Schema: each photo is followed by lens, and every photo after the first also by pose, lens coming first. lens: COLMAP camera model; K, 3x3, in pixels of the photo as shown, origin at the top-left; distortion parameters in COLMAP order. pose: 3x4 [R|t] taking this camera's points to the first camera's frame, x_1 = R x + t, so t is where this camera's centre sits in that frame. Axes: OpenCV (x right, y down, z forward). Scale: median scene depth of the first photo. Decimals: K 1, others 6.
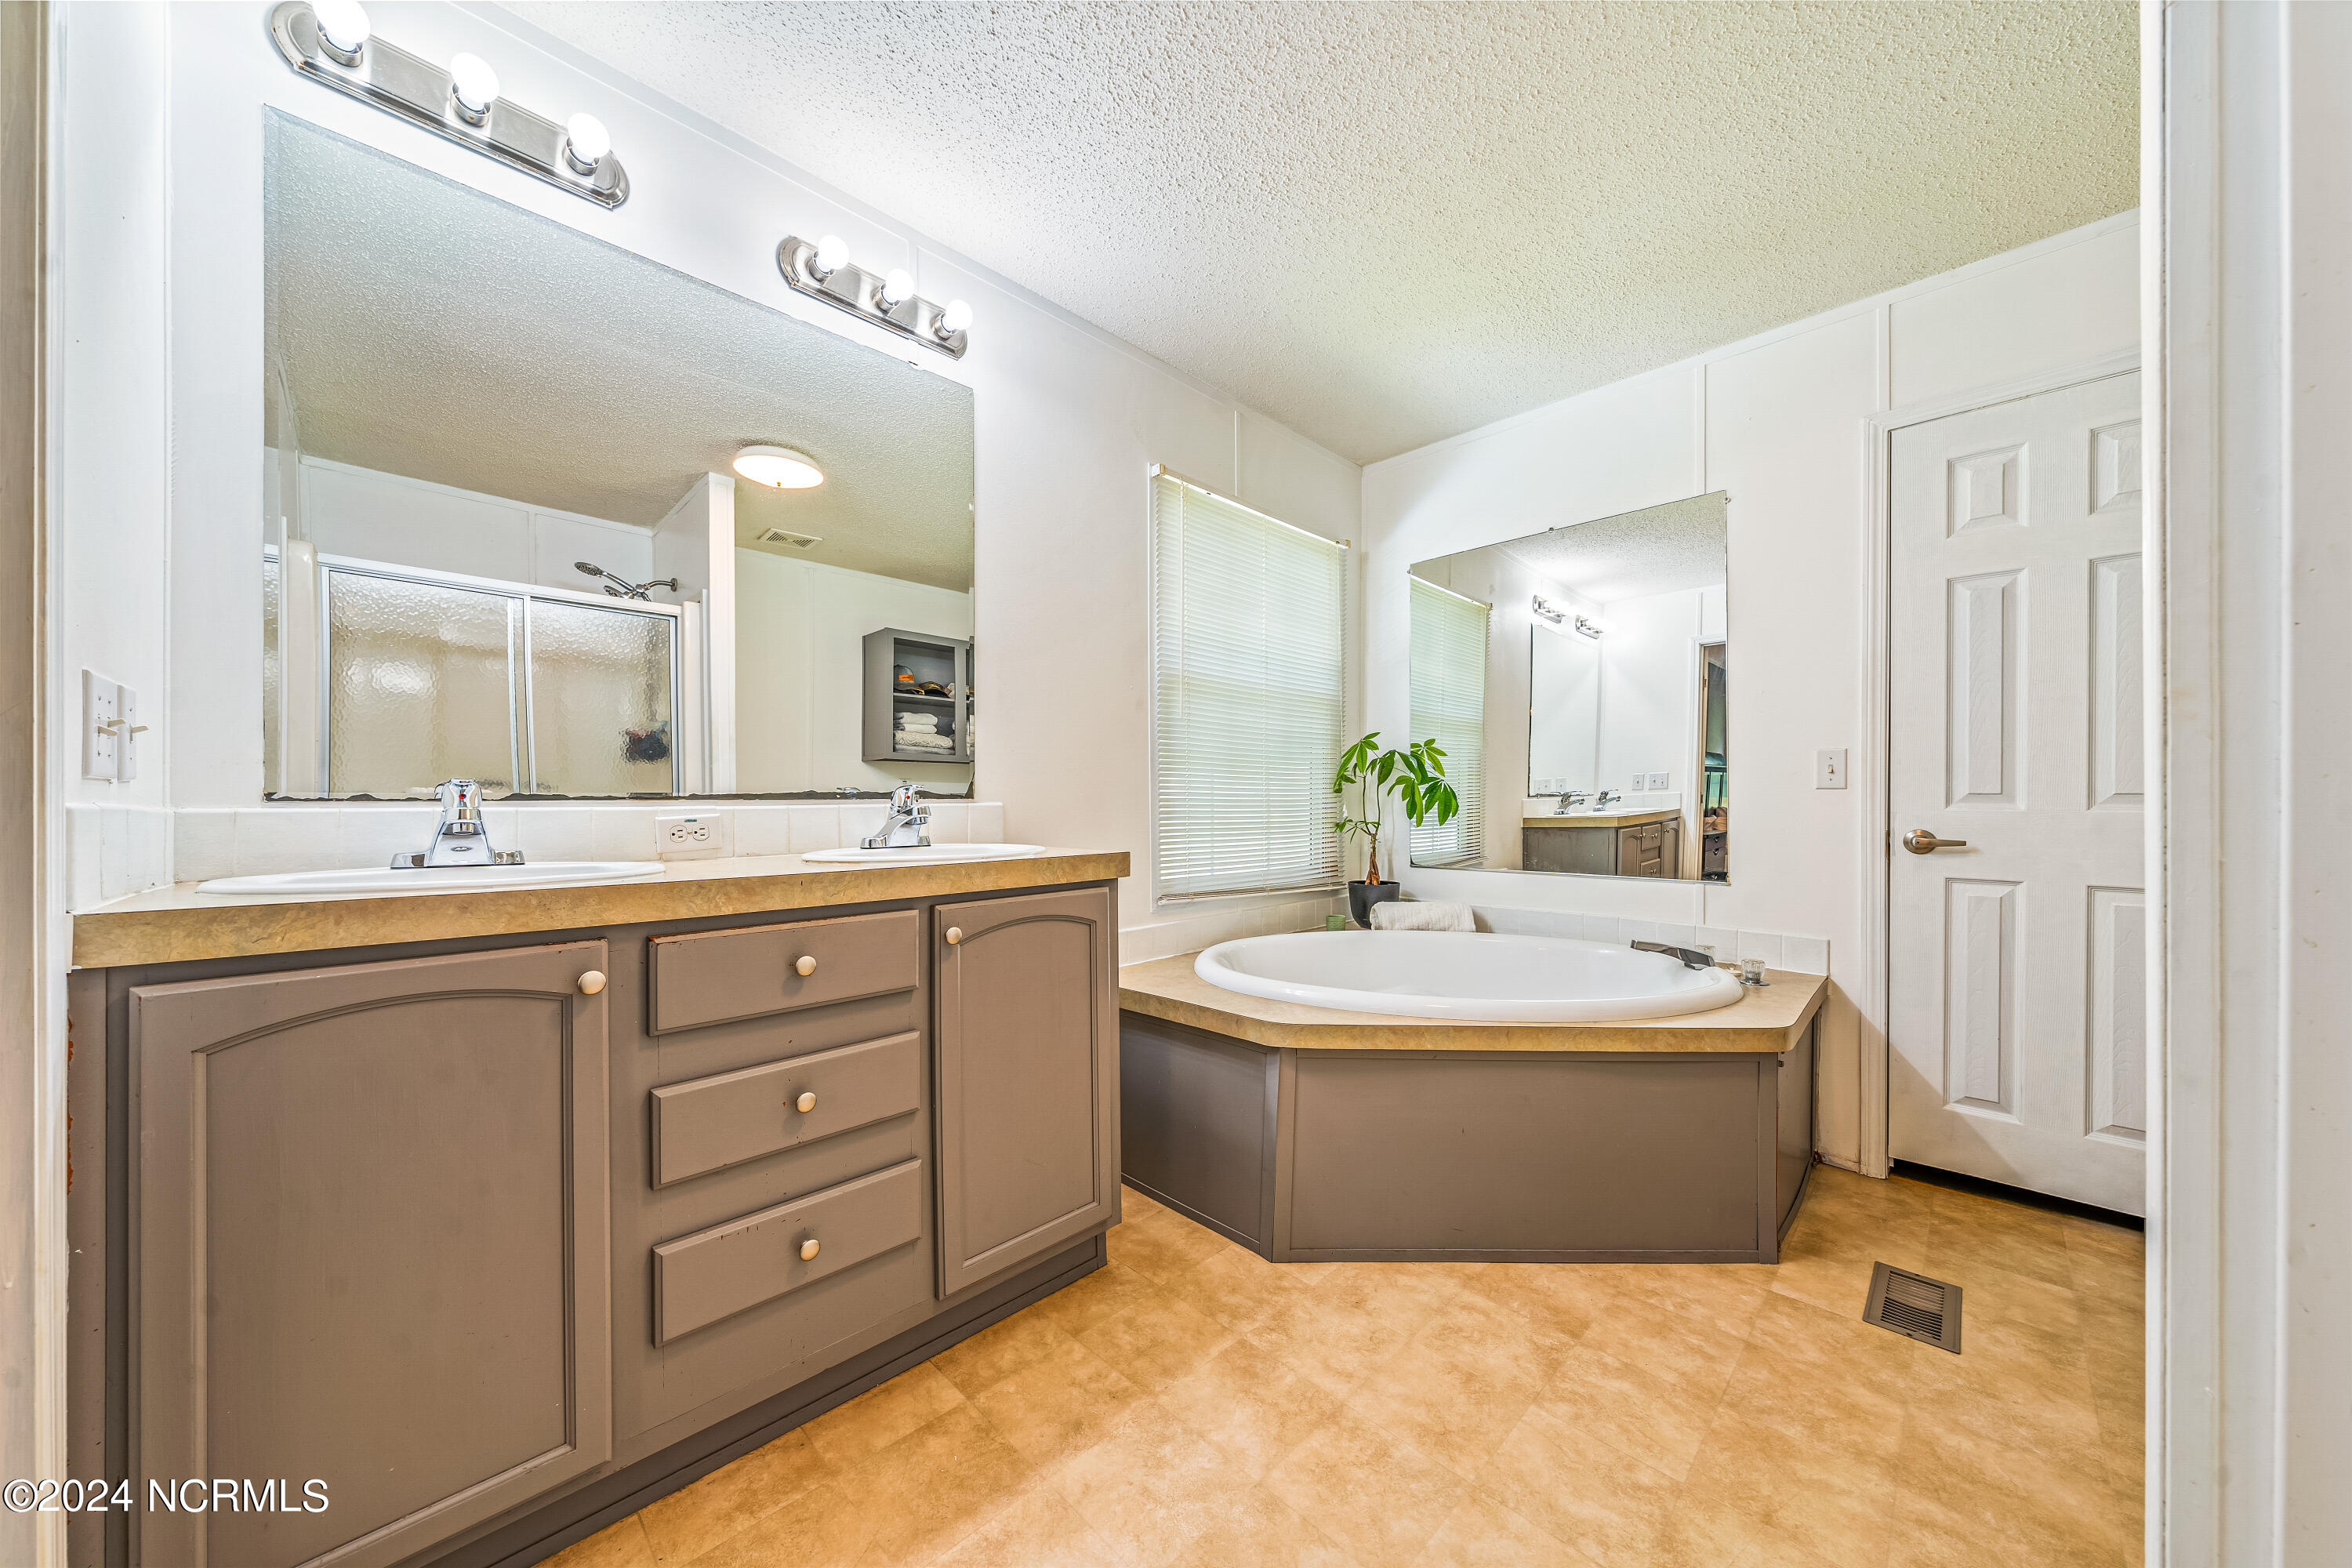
lens RADIAL K [[797.9, 0, 1168.9], [0, 797.9, 798.3], [0, 0, 1]] dist [-0.003450, -0.000078]
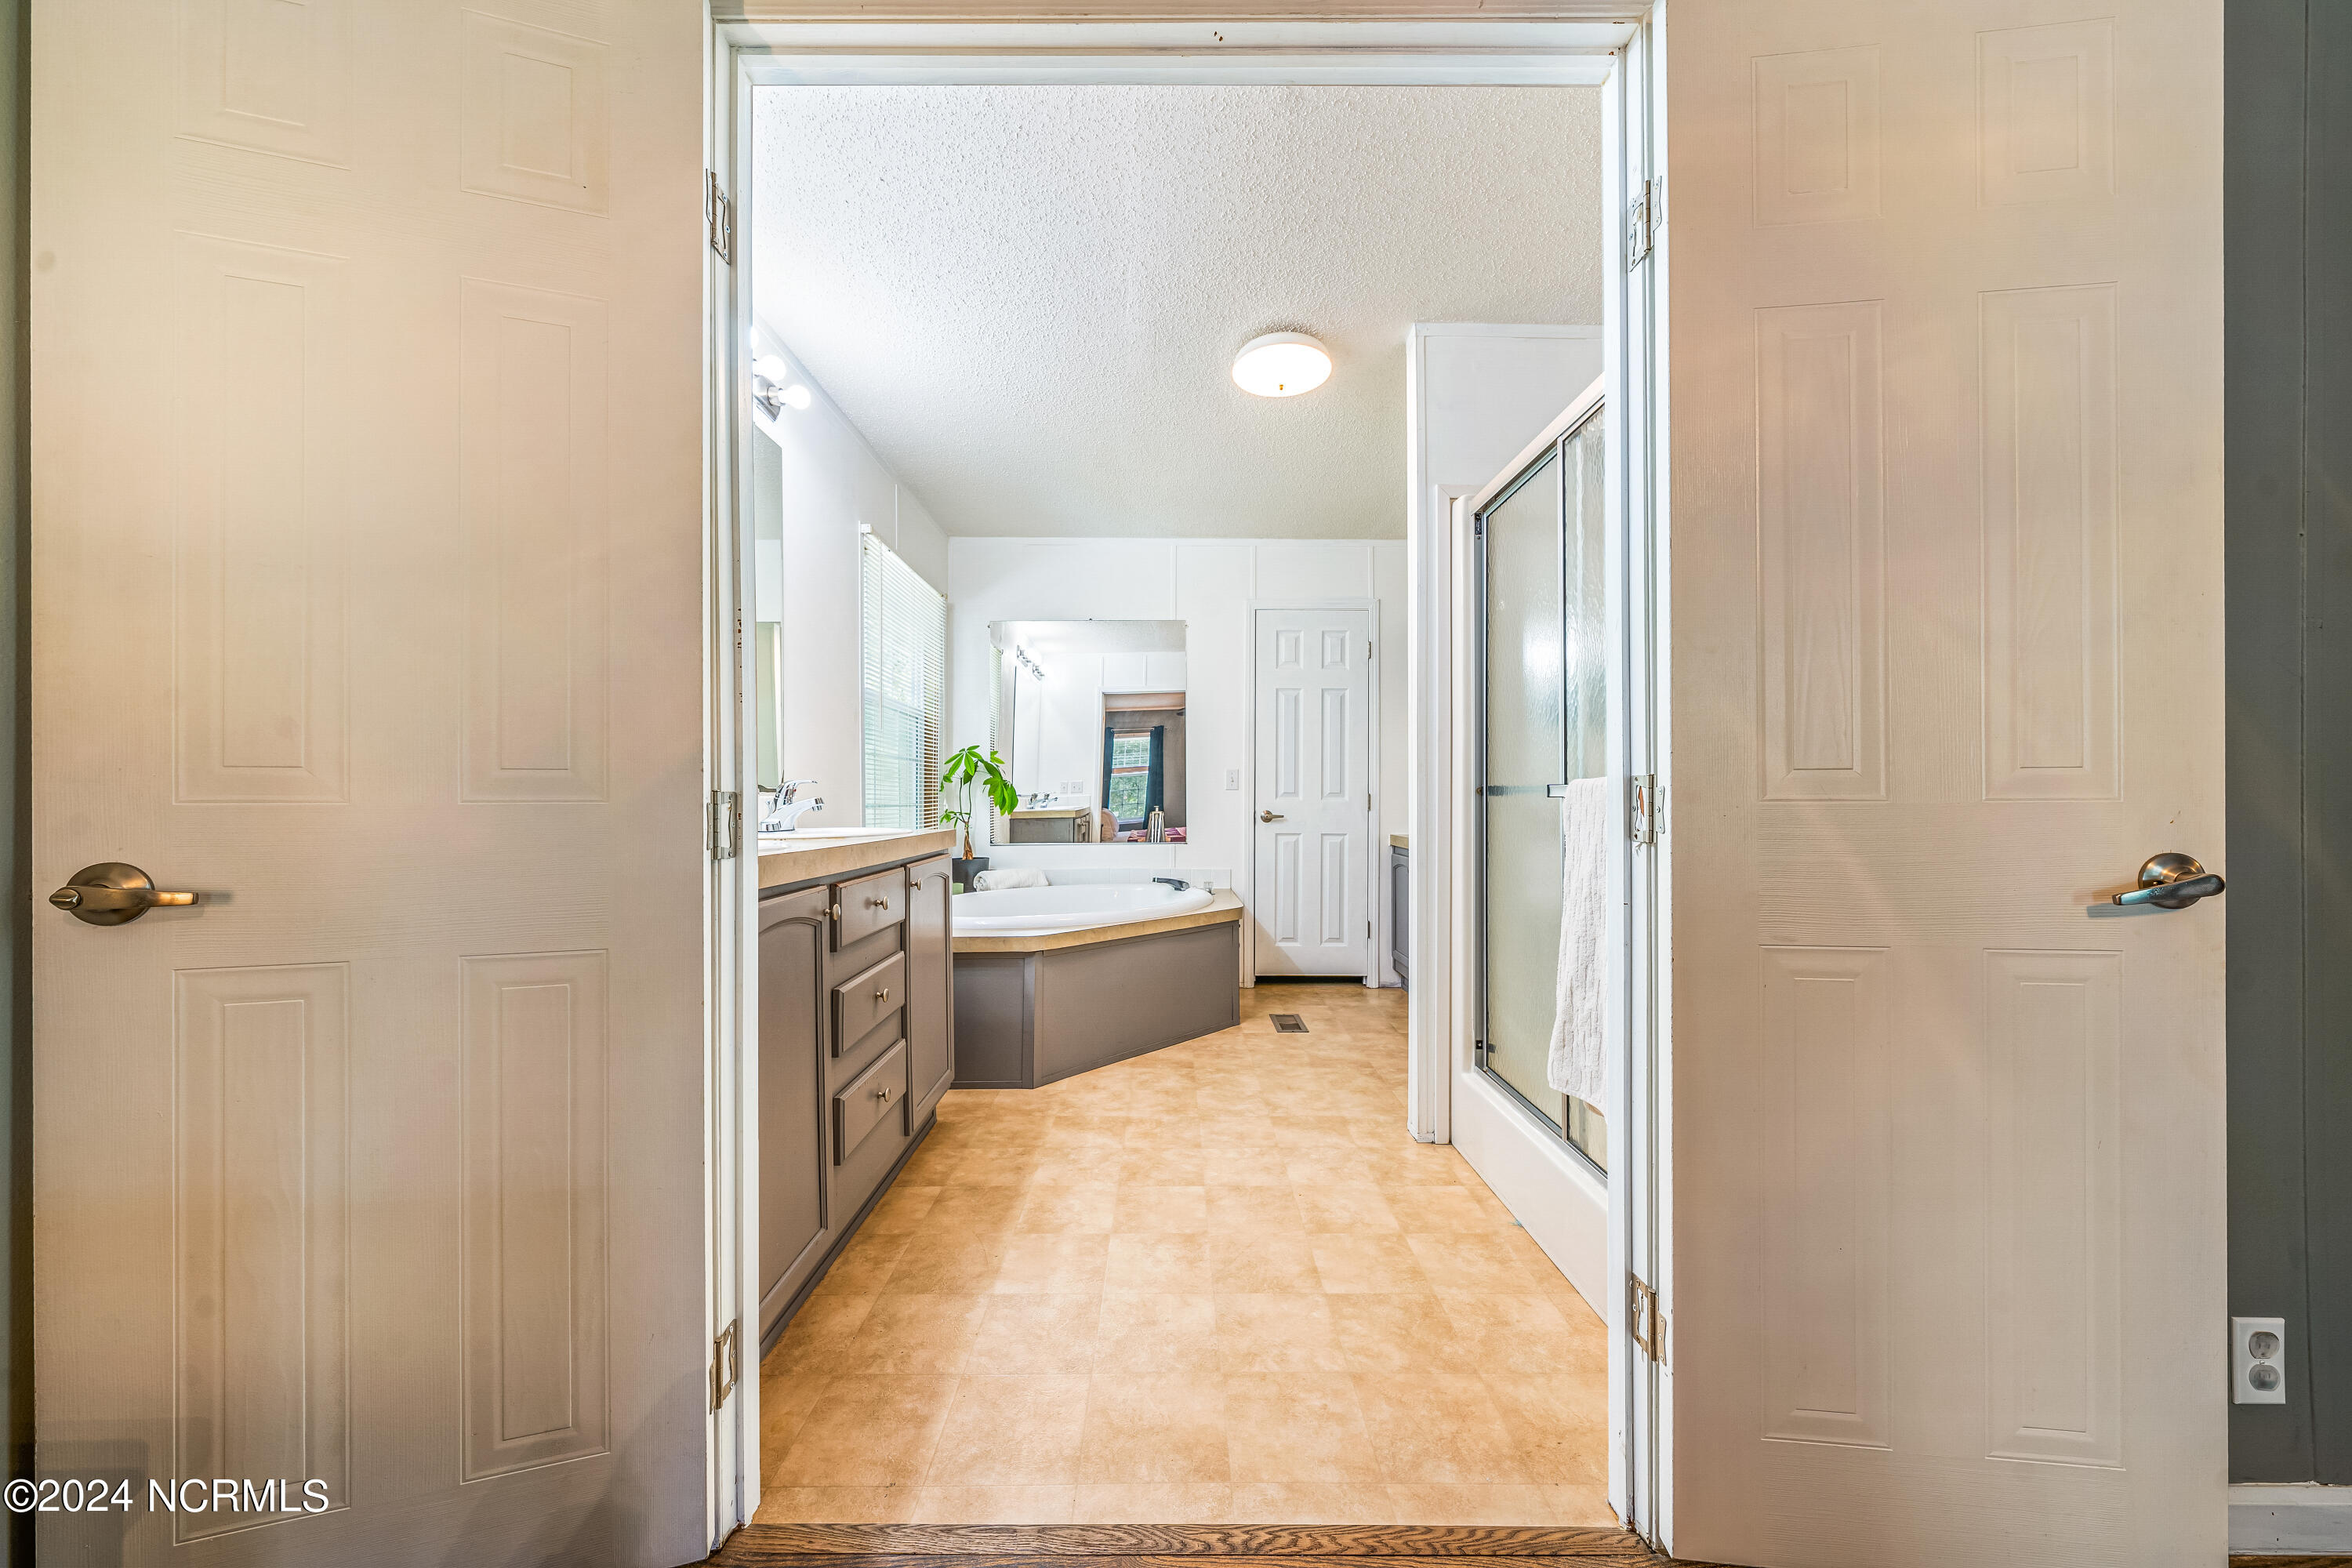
lens RADIAL K [[797.9, 0, 1168.9], [0, 797.9, 798.3], [0, 0, 1]] dist [-0.003450, -0.000078]
pose [[0.698647, 0.001122, 0.715465, -0.868619], [0.000973, 0.999996, -0.002518, 0.017694], [-0.715466, 0.002456, 0.698644, -0.308602]]
